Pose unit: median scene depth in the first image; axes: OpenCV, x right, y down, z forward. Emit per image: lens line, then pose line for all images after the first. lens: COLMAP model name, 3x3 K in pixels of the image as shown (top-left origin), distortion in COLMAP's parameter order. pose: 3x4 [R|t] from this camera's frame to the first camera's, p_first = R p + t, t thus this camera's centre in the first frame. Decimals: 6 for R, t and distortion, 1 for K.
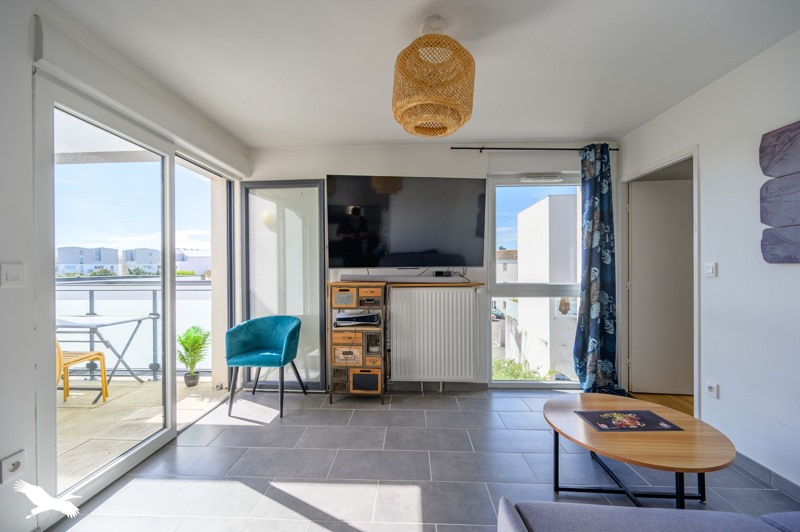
lens RADIAL K [[313.8, 0, 400.0], [0, 313.8, 266.0], [0, 0, 1]] dist [0.000129, 0.000031]
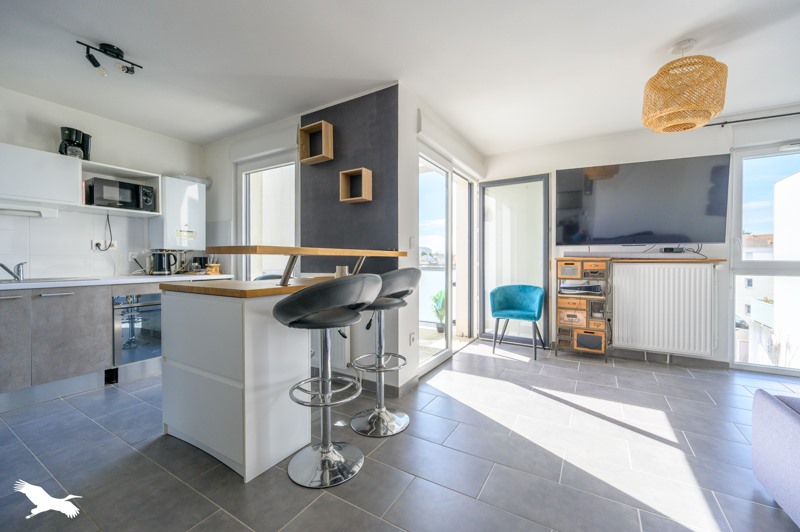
lens RADIAL K [[323.7, 0, 402.0], [0, 323.7, 261.1], [0, 0, 1]] dist [-0.000271, 0.000117]
pose [[0.879608, 0.008990, -0.475614, -0.148103], [-0.005771, 0.999949, 0.008229, 0.058470], [0.475664, -0.004494, 0.879616, -0.392387]]
